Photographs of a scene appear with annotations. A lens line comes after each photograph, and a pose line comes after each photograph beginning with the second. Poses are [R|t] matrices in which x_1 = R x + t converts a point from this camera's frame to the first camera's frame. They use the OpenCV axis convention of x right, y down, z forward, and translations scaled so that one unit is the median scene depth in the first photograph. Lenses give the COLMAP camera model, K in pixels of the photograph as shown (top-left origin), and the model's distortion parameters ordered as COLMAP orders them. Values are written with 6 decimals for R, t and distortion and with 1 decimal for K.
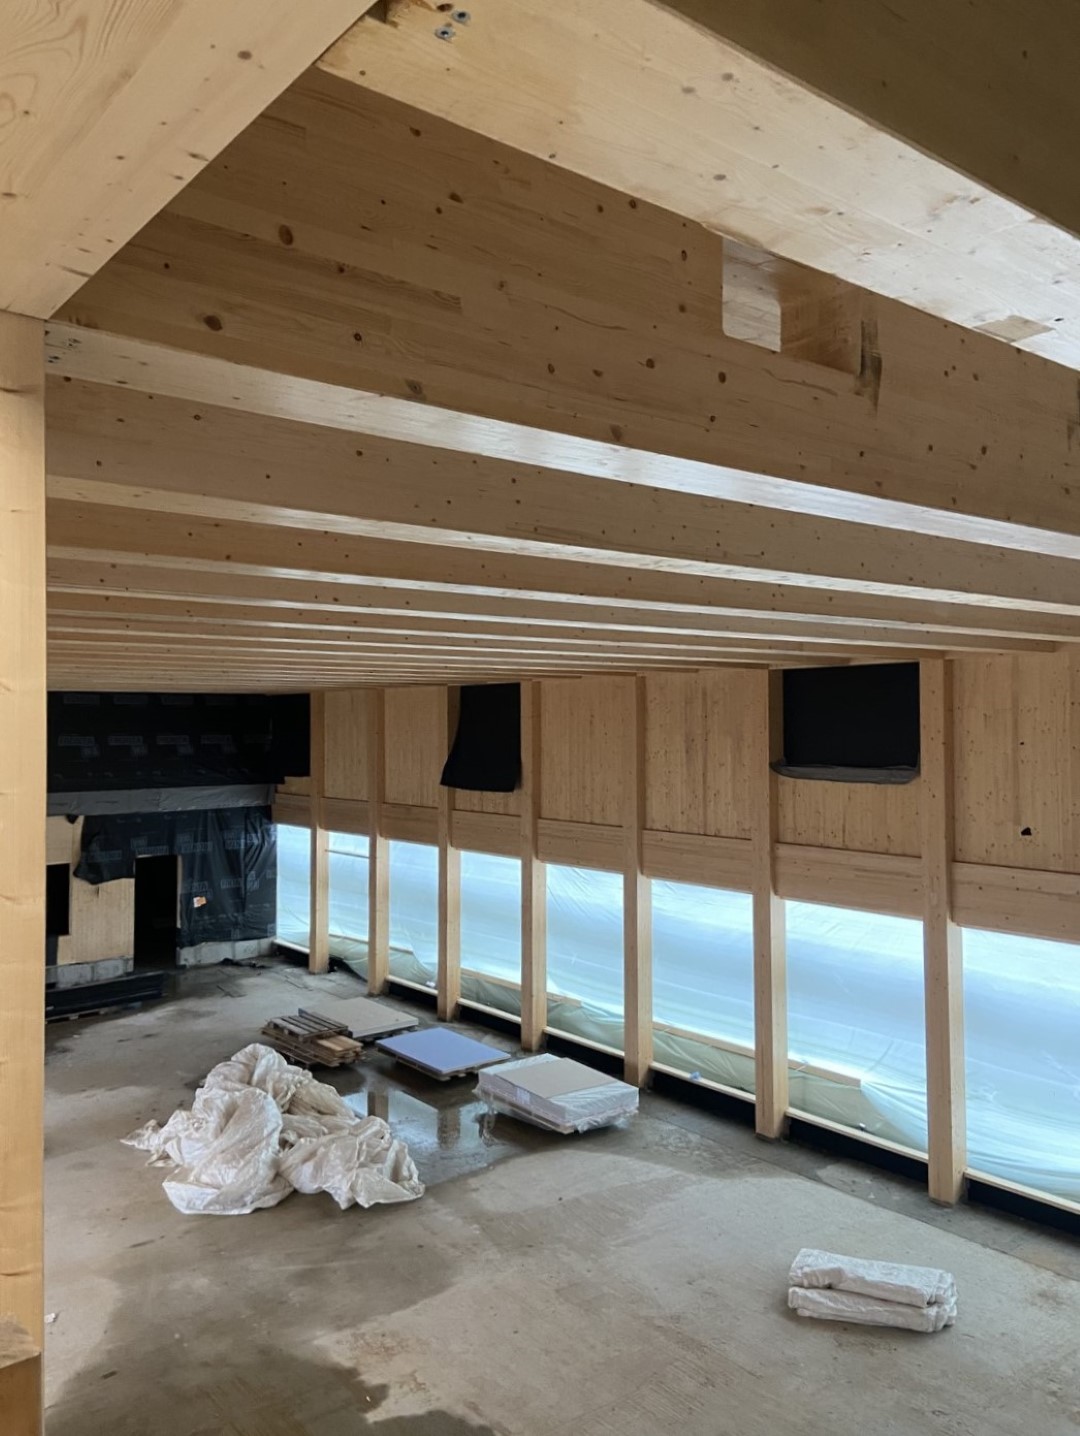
lens RADIAL K [[1108.8, 0, 540.0], [0, 1108.8, 718.0], [0, 0, 1]] dist [0.163158, -0.219145]
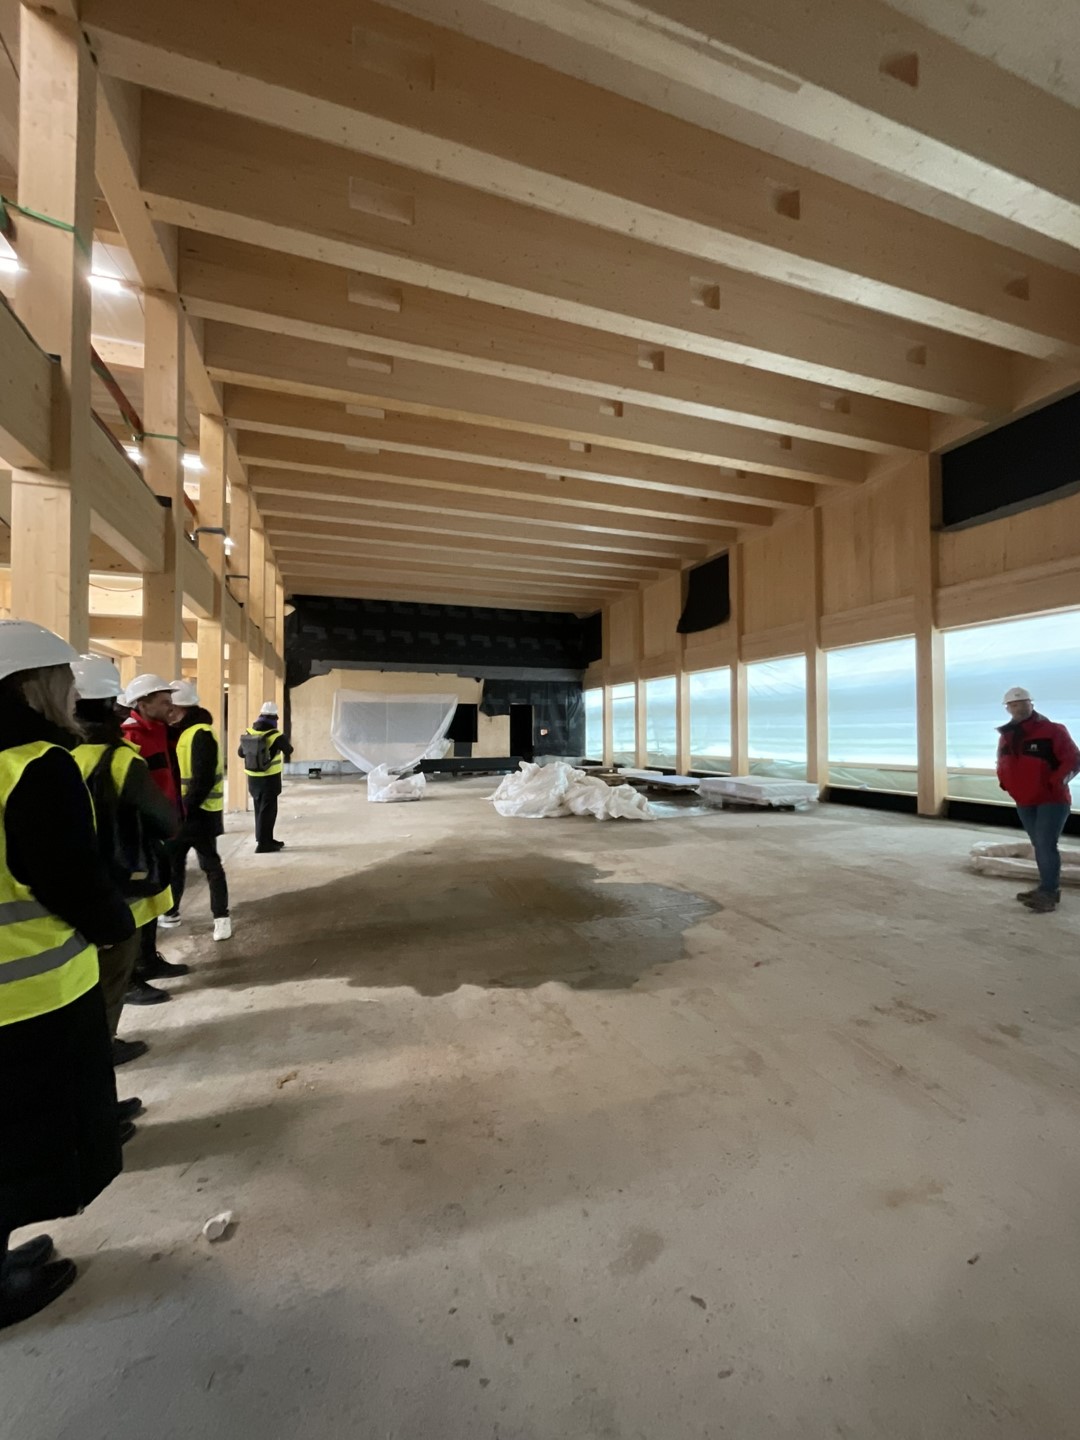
lens RADIAL K [[574.3, 0, 540.0], [0, 574.3, 720.0], [0, 0, 1]] dist [-0.001907, -0.000131]
pose [[0.940379, -0.007930, -0.340037, 0.005514], [0.001696, 0.999825, -0.018629, 0.240215], [0.340125, 0.016942, 0.940228, 0.202952]]
